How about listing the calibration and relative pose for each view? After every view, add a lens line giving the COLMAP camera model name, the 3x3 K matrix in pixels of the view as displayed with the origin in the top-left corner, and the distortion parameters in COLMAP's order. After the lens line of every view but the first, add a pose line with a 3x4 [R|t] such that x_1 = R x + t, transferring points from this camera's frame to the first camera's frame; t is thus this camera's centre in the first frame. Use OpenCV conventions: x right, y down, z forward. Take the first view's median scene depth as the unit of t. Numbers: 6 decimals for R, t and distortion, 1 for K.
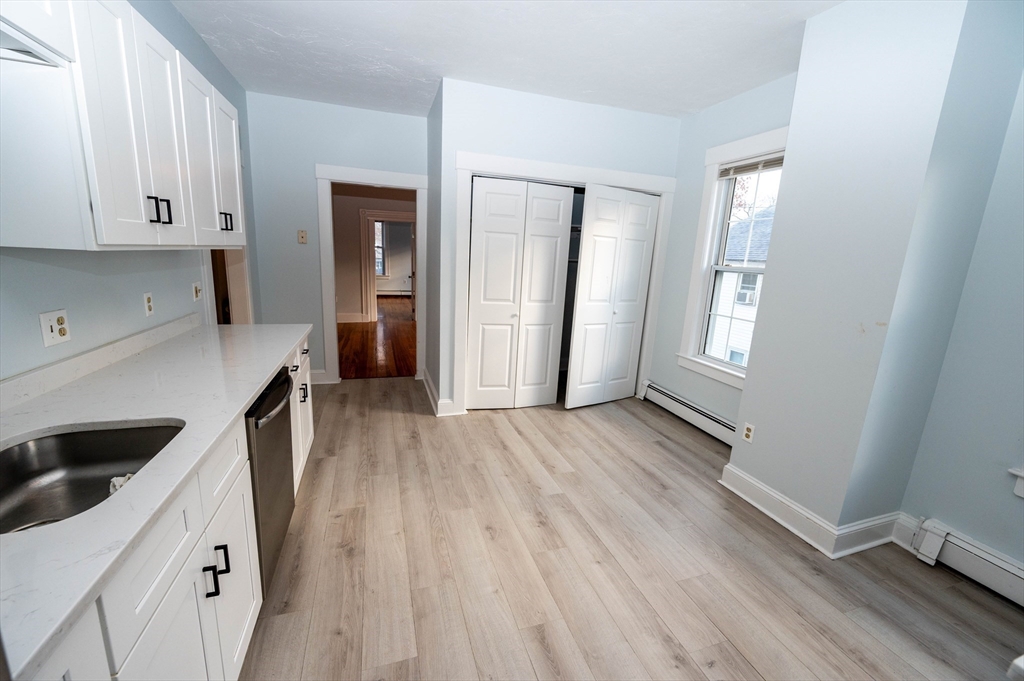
lens RADIAL K [[409.2, 0, 508.5], [0, 409.2, 342.4], [0, 0, 1]] dist [-0.006207, 0.000230]
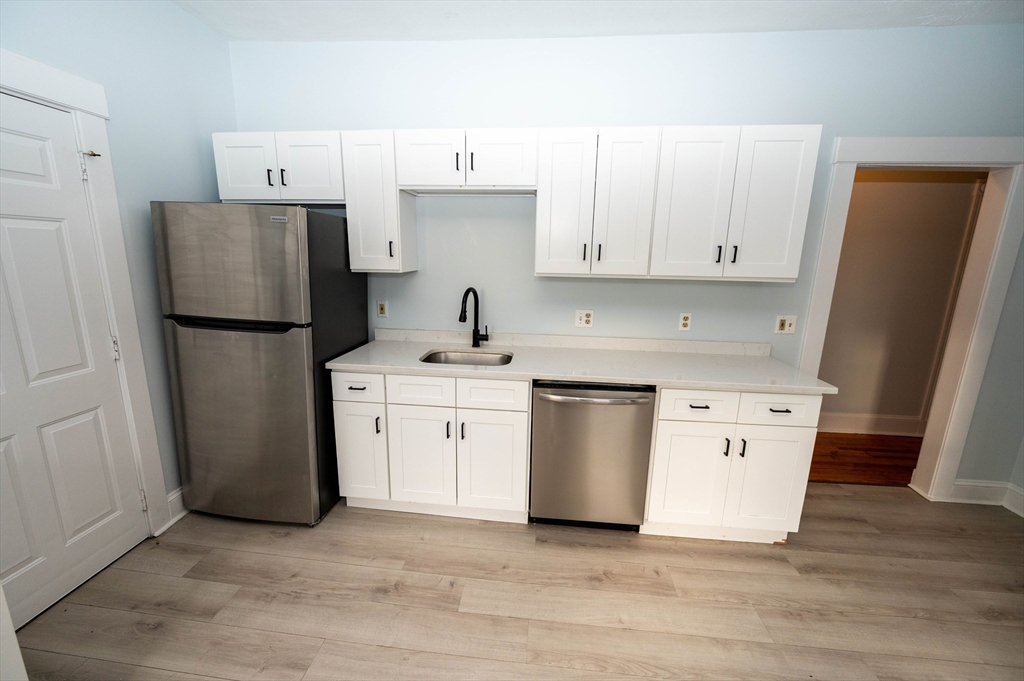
lens RADIAL K [[409.2, 0, 508.5], [0, 409.2, 340.3], [0, 0, 1]] dist [-0.006207, 0.000230]
pose [[-0.405813, 0.133347, -0.904176, 0.548632], [-0.227472, 0.943432, 0.241231, -0.237198], [0.885196, 0.303569, -0.352524, 1.044108]]
